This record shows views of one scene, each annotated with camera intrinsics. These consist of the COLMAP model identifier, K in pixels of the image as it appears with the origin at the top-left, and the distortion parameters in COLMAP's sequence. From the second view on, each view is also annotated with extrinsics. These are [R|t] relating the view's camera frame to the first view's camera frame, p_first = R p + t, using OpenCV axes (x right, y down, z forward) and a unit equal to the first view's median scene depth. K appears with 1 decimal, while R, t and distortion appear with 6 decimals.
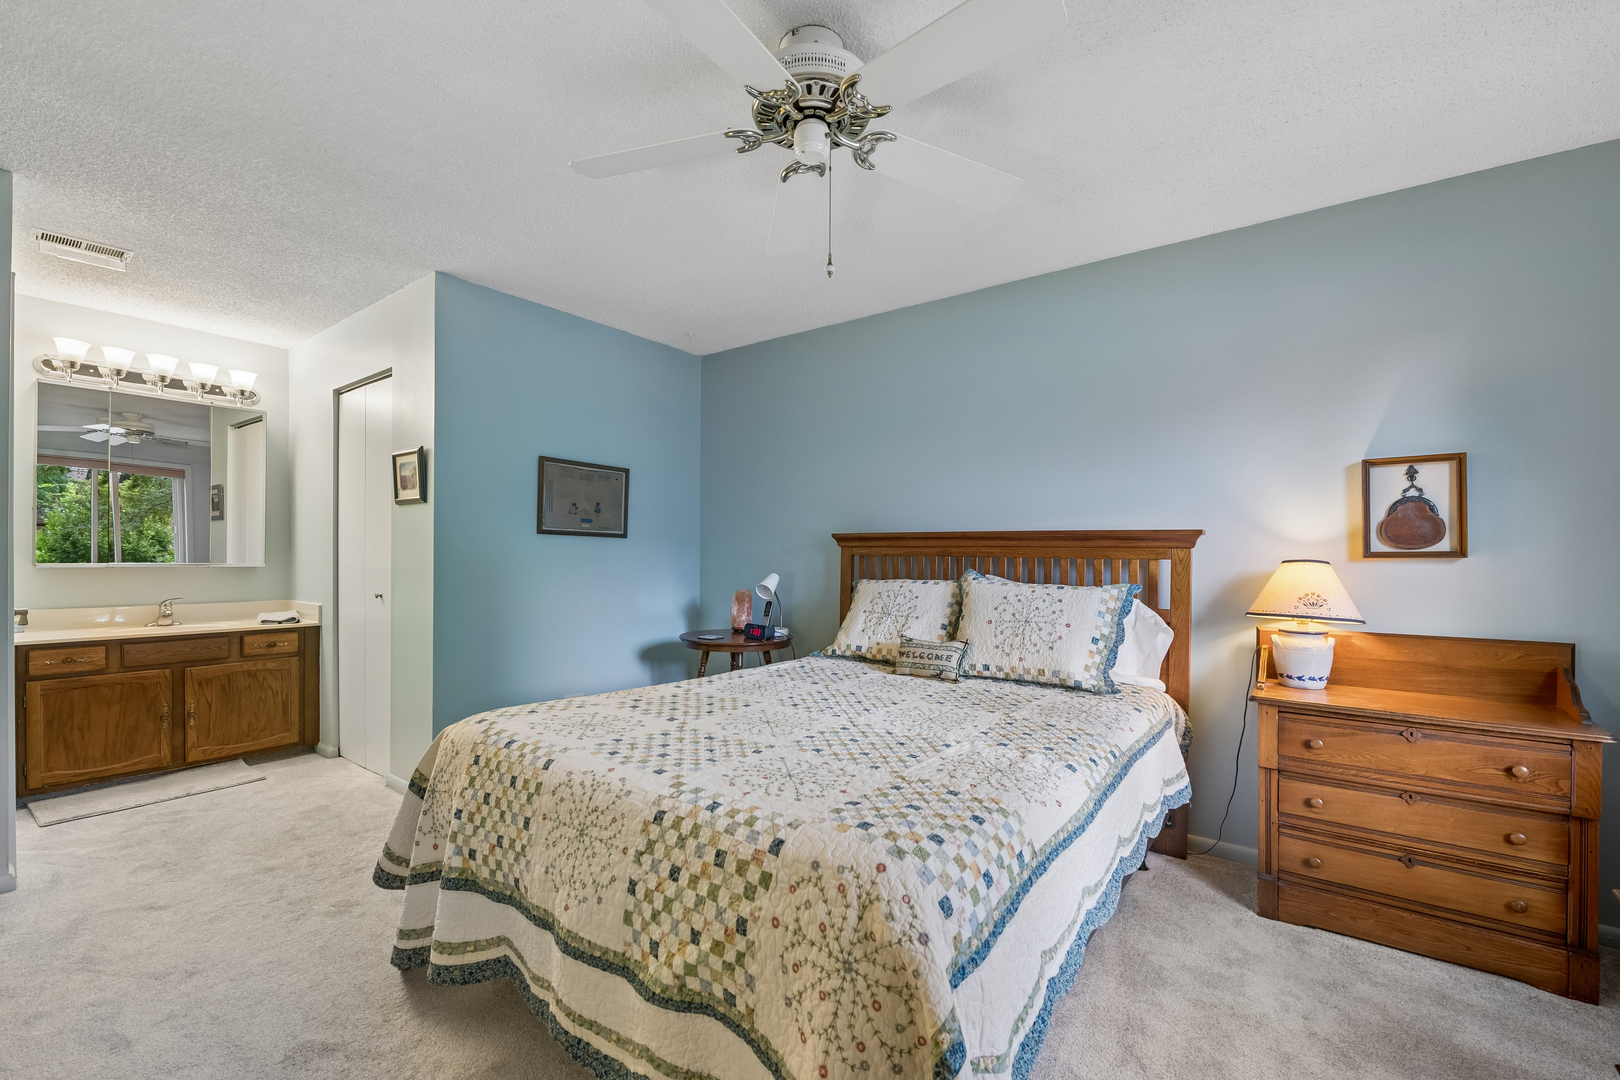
lens RADIAL K [[670.6, 0, 802.6], [0, 670.6, 554.8], [0, 0, 1]] dist [-0.004101, -0.000151]
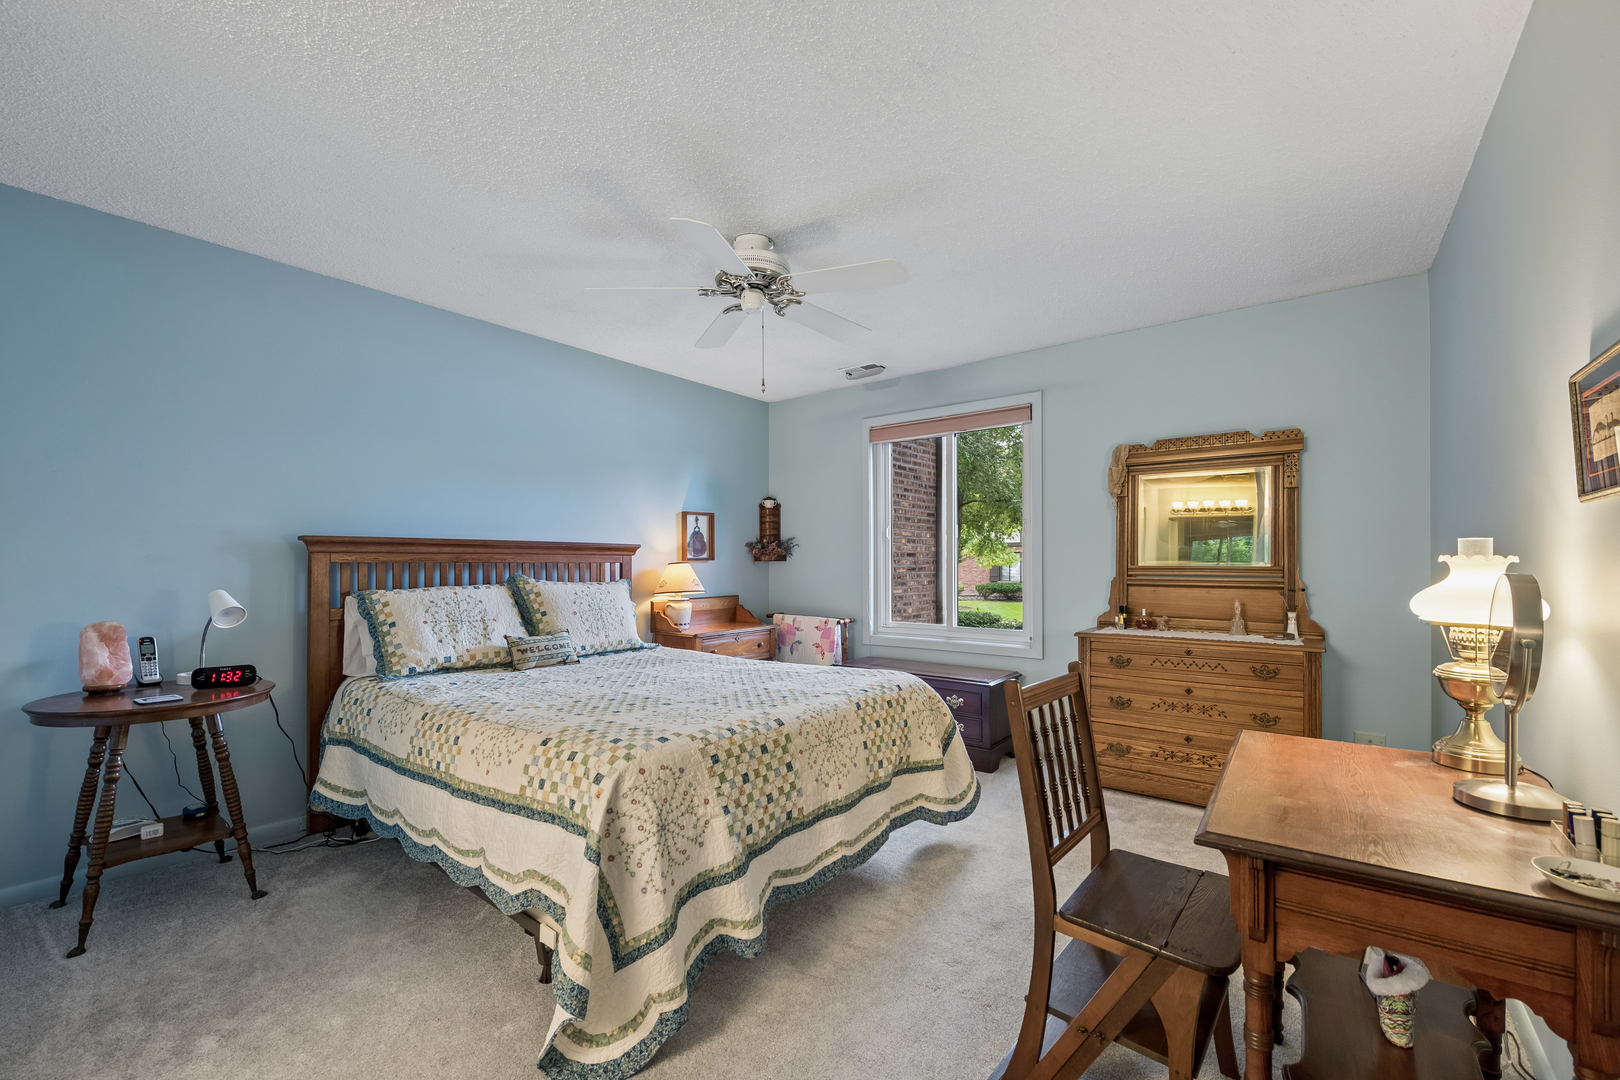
lens RADIAL K [[670.6, 0, 804.8], [0, 670.6, 546.3], [0, 0, 1]] dist [-0.004101, -0.000151]
pose [[0.016997, 0.012650, 0.999776, -2.082920], [0.001590, 0.999918, -0.012679, -0.022620], [-0.999854, 0.001805, 0.016976, 1.128934]]
